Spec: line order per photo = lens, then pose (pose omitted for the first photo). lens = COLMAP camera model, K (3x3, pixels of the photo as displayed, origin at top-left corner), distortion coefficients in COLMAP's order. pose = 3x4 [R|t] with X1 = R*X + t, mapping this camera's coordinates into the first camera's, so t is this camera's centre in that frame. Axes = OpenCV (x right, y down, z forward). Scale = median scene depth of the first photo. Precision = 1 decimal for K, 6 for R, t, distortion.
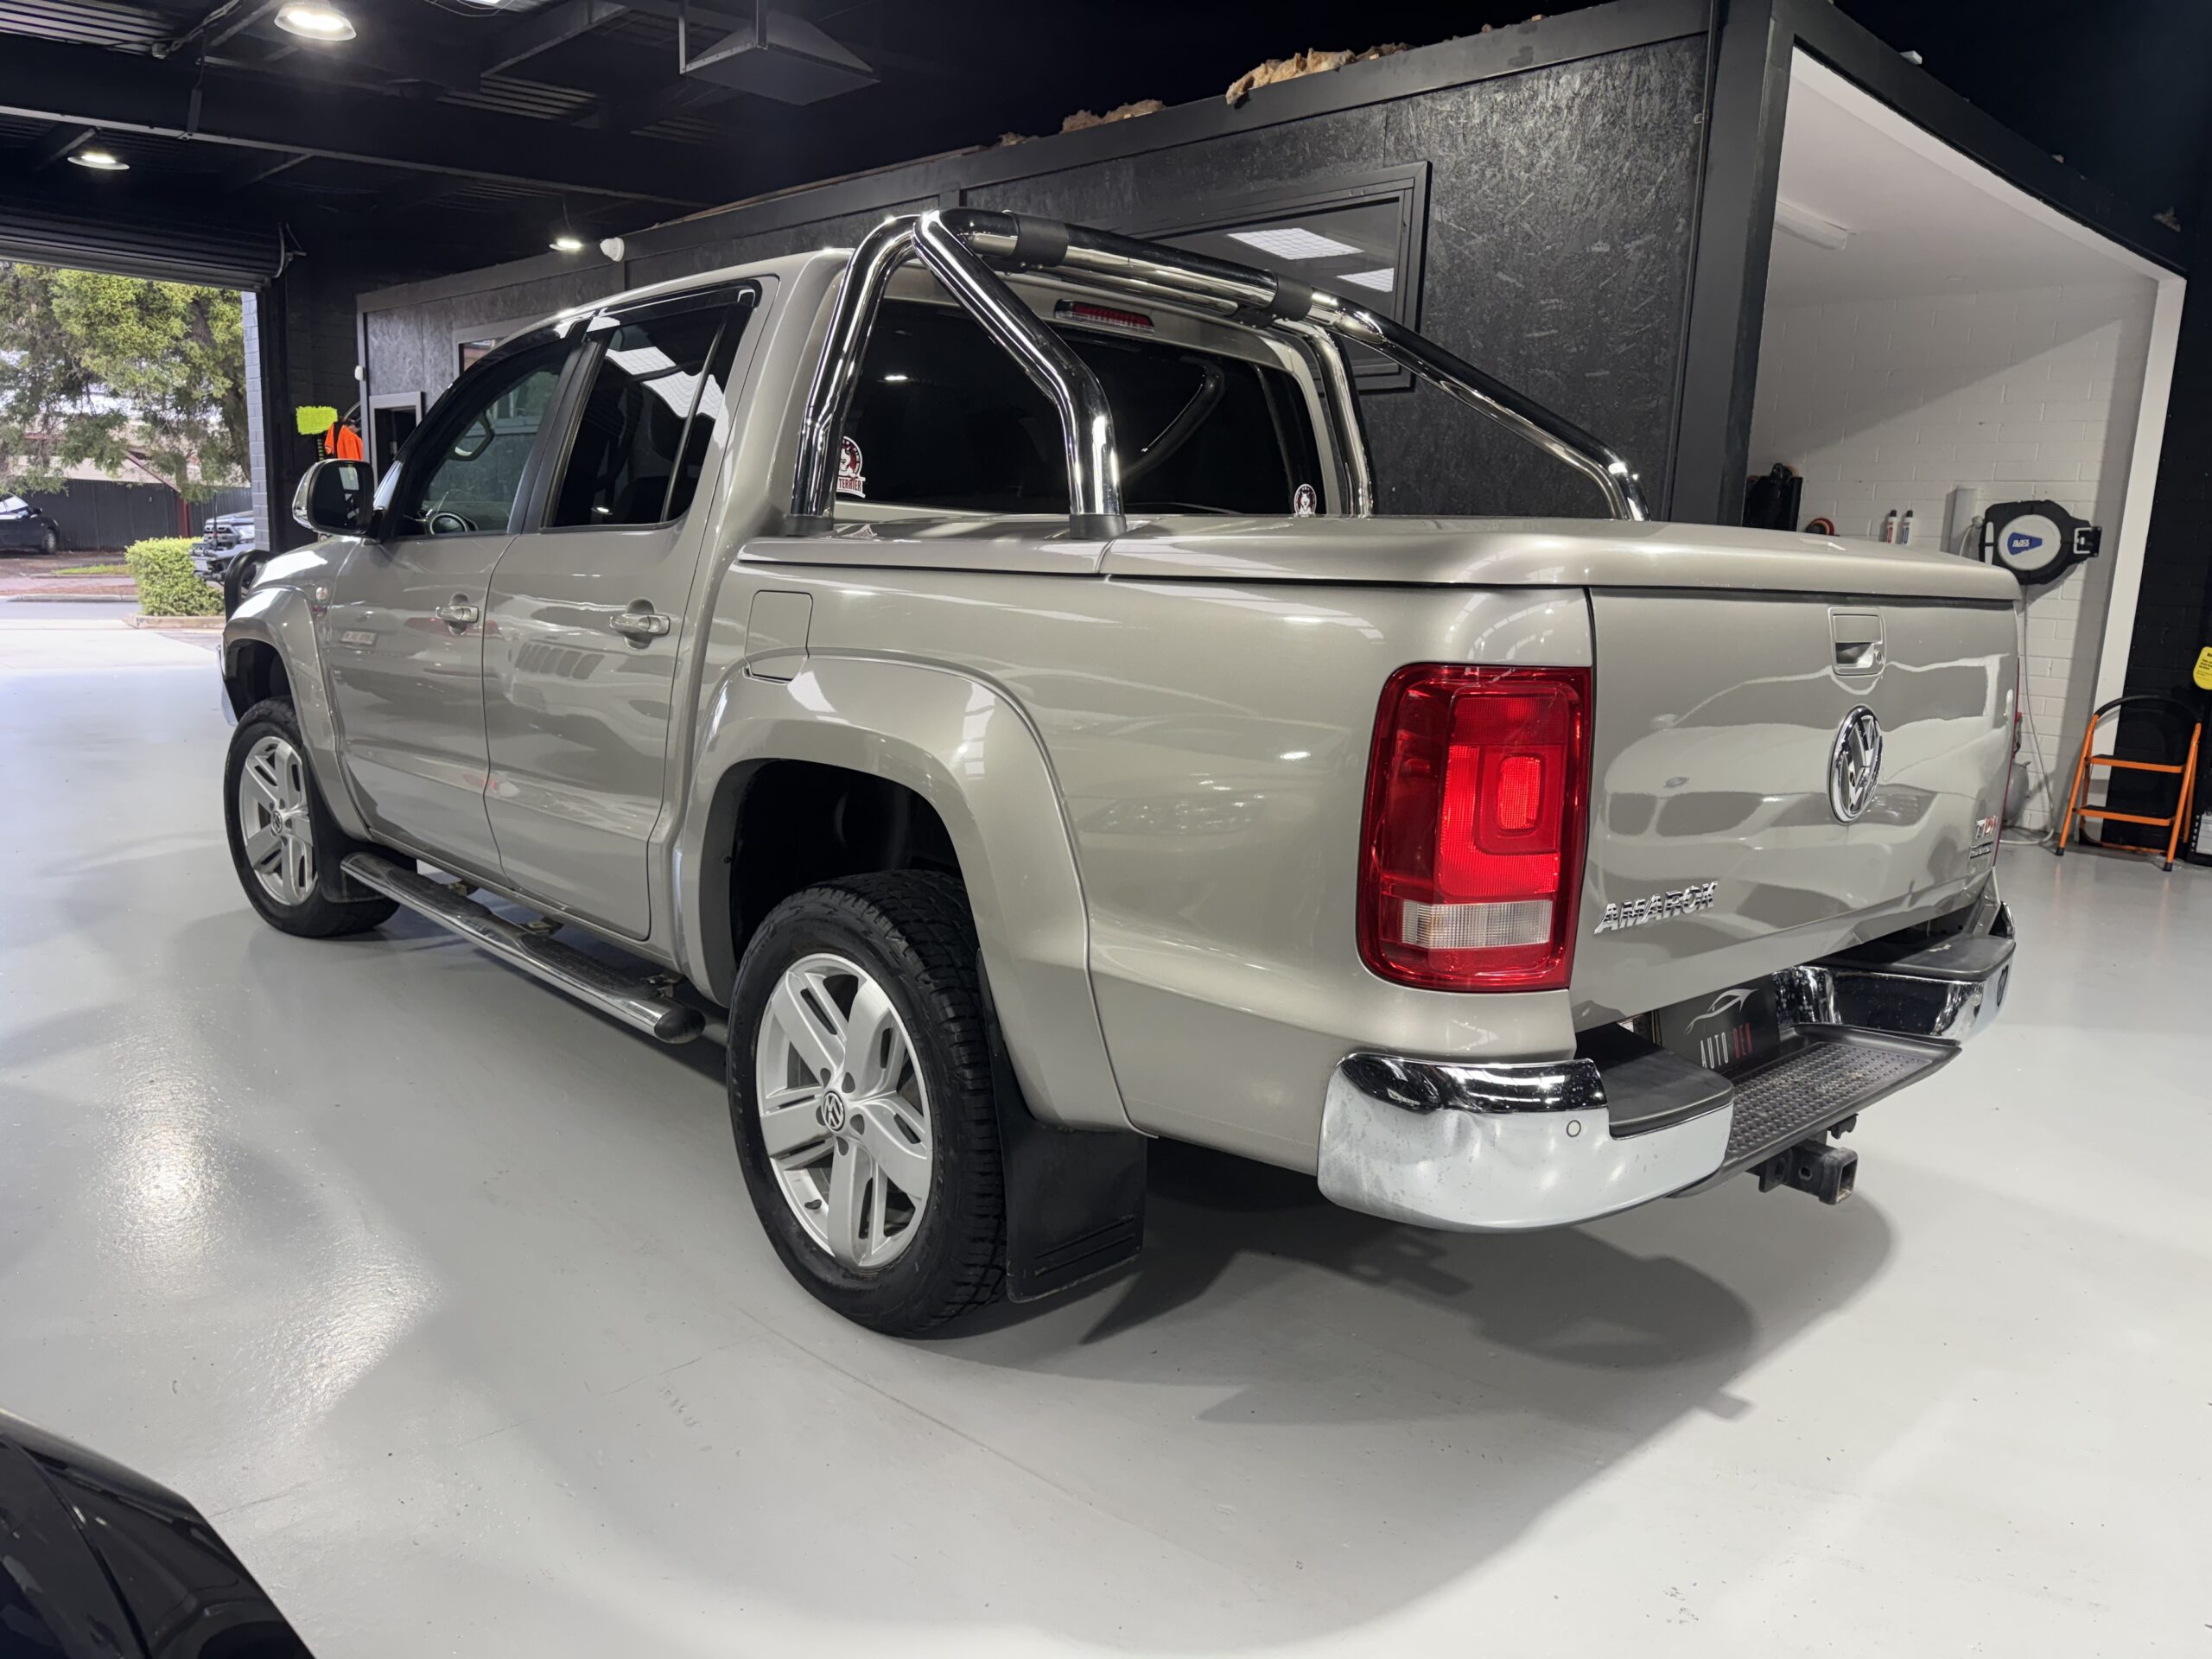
lens RADIAL K [[1580.7, 0, 1106.0], [0, 1580.7, 829.5], [0, 0, 1]] dist [0.012303, -0.006294]
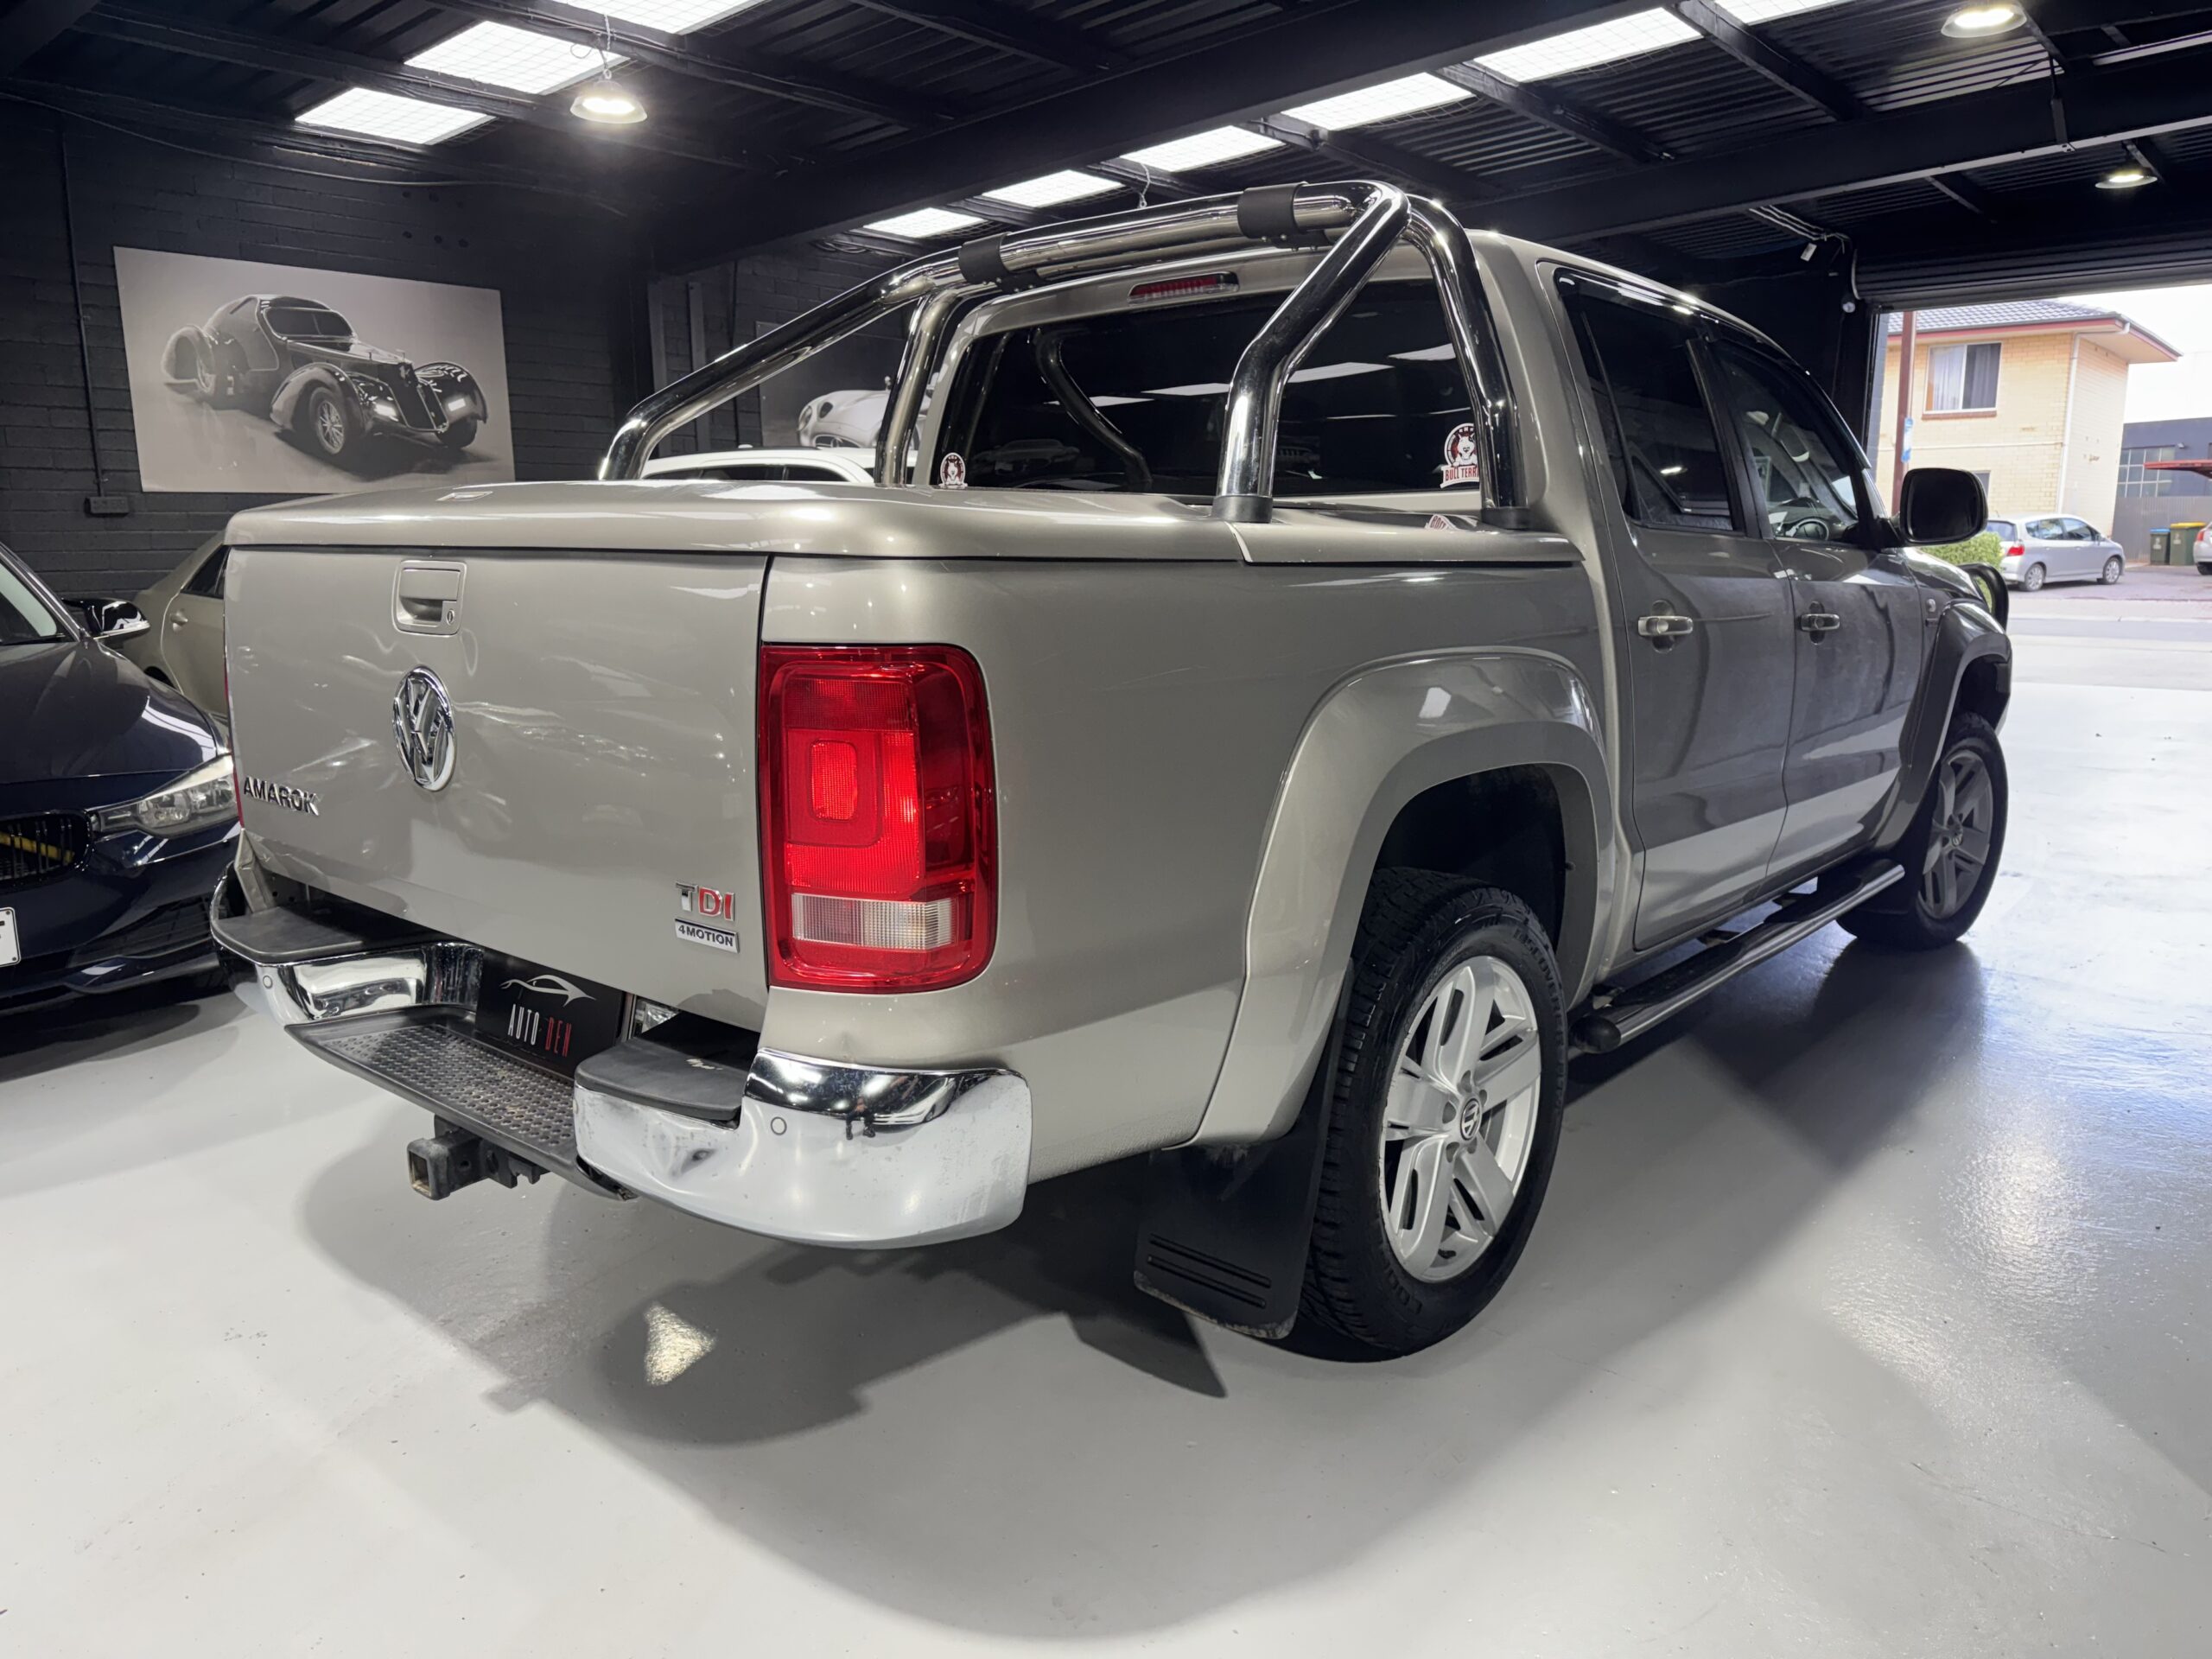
lens RADIAL K [[1572.5, 0, 1102.2], [0, 1572.5, 819.6], [0, 0, 1]] dist [-0.001472, -0.002068]
pose [[0.097468, 0.136676, -0.985809, 1.108643], [-0.160622, 0.979700, 0.119948, -0.126988], [0.982192, 0.146652, 0.117442, 1.001415]]
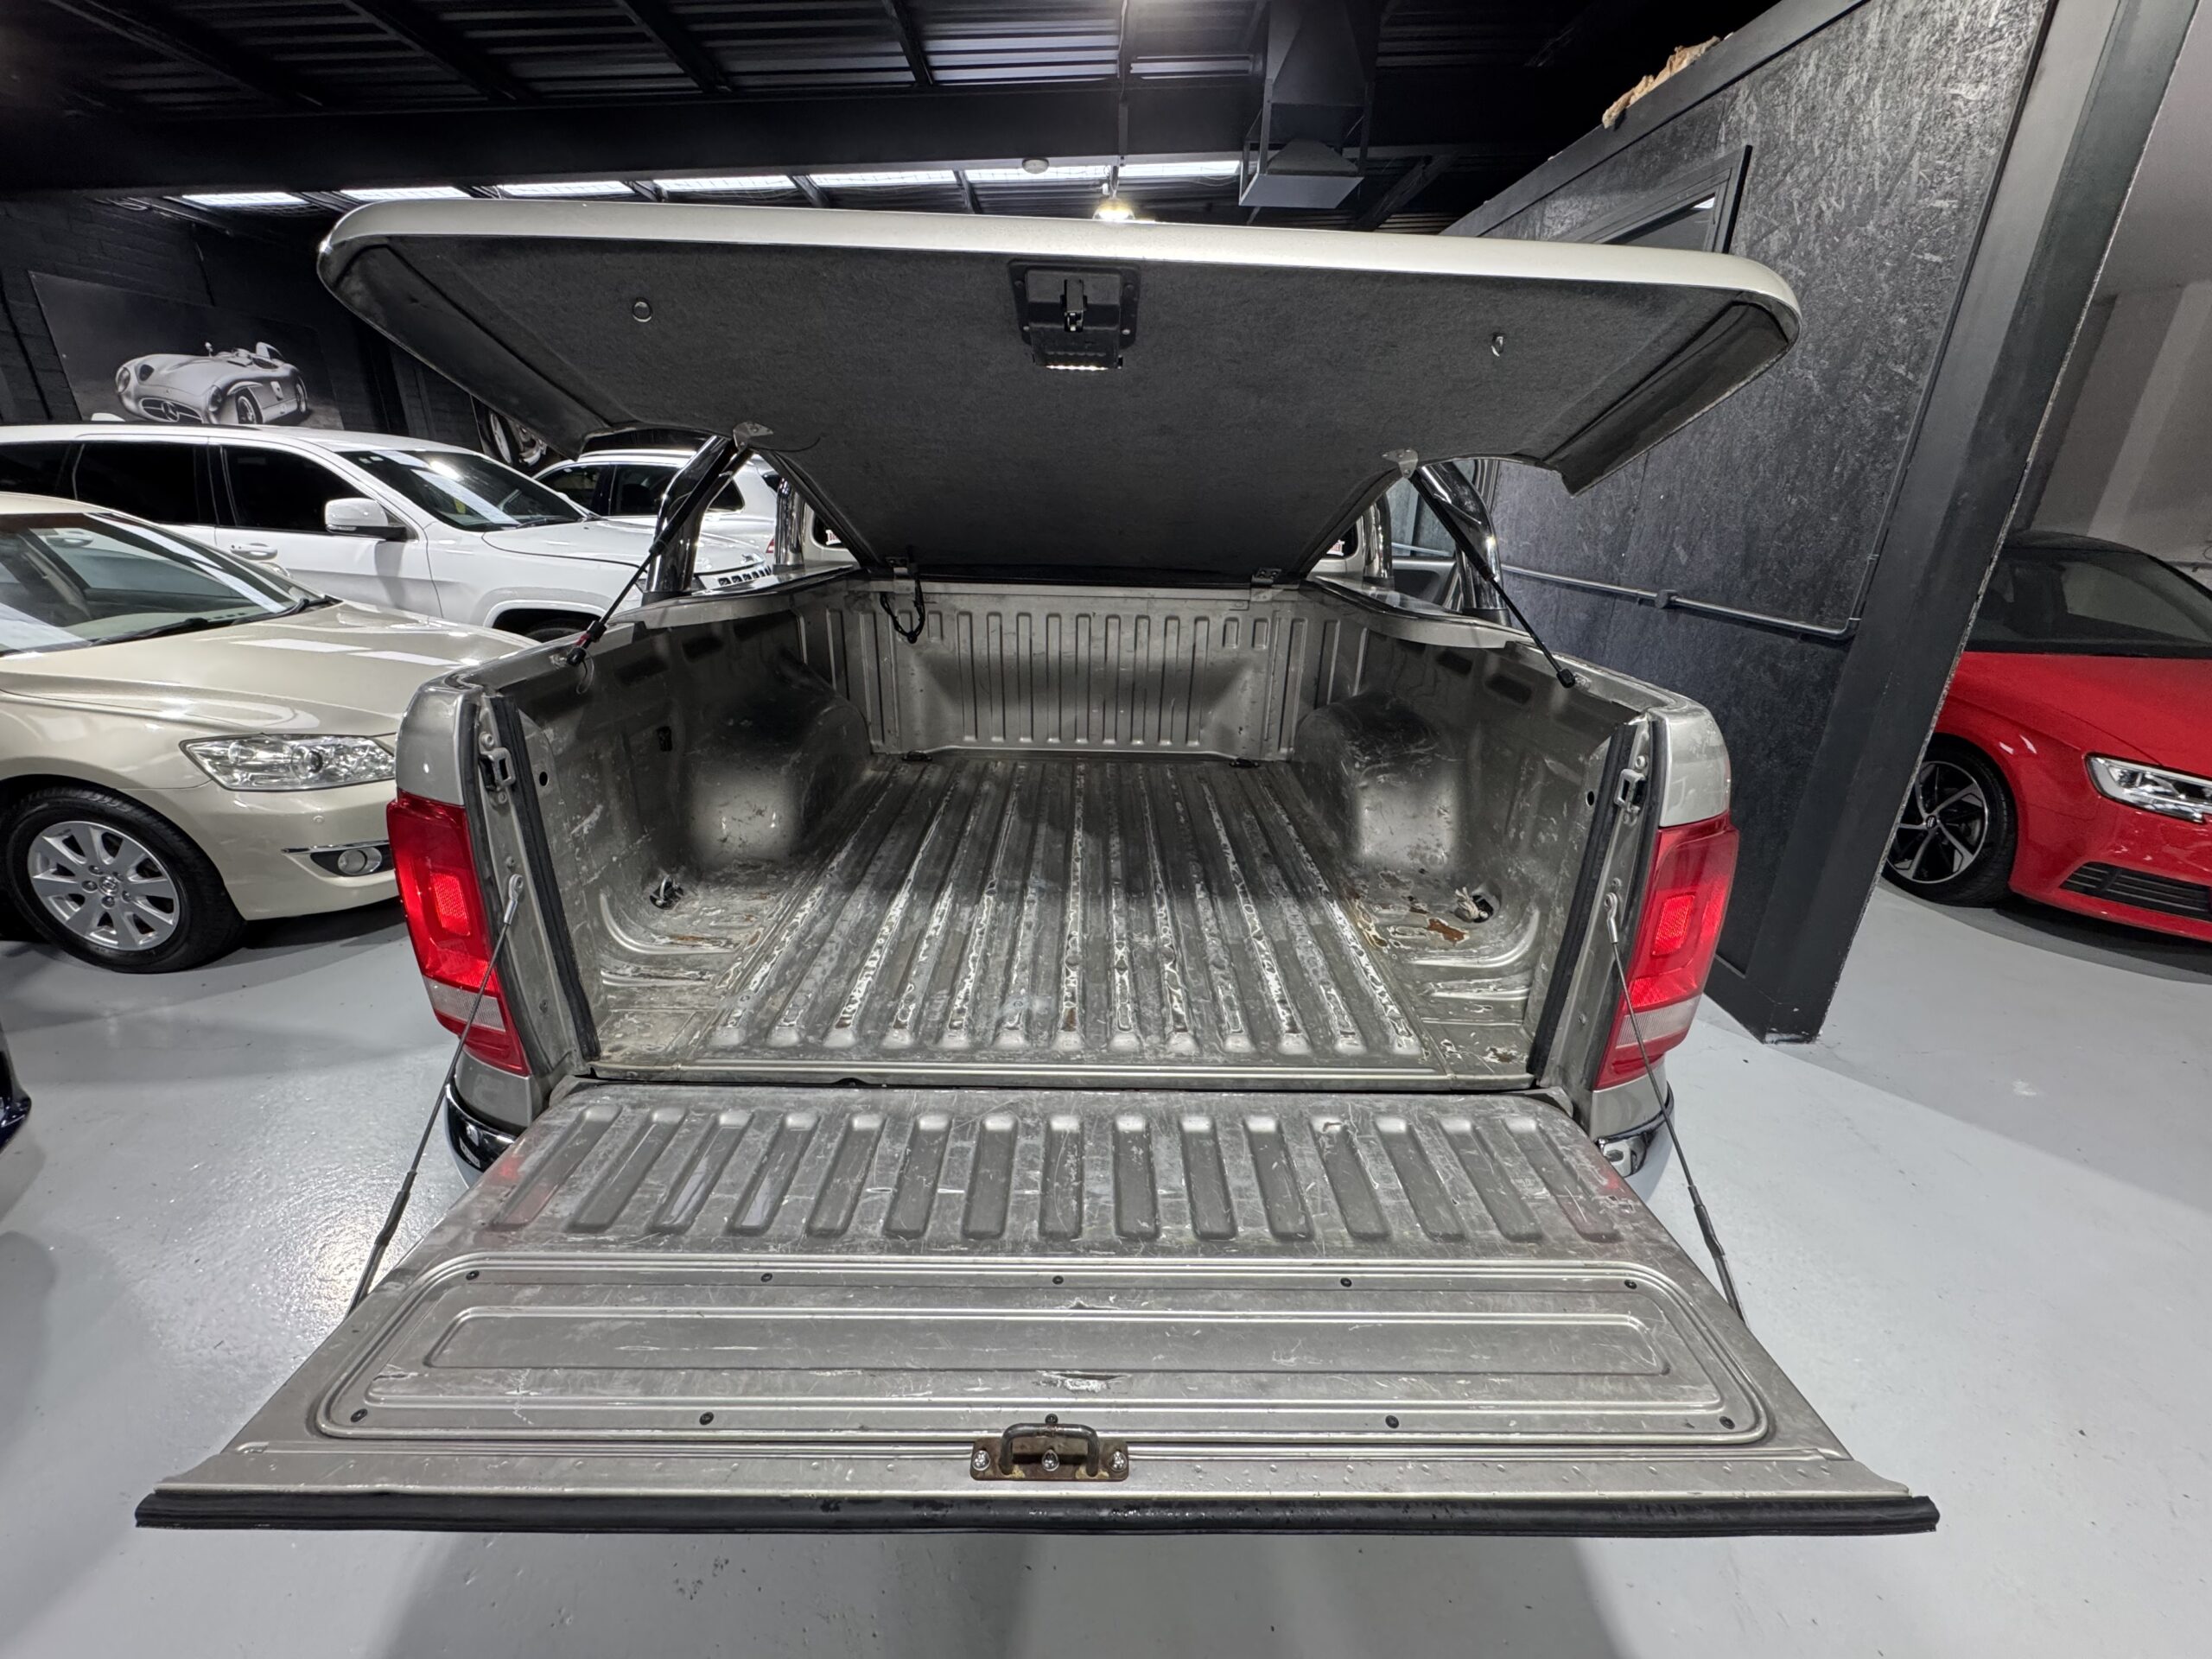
lens RADIAL K [[888.8, 0, 1100.1], [0, 888.8, 825.8], [0, 0, 1]] dist [-0.000347, -0.000899]
pose [[0.735997, 0.220153, -0.640188, 0.600347], [-0.106950, 0.971583, 0.211160, -0.155893], [0.668483, -0.086945, 0.738628, 0.516363]]
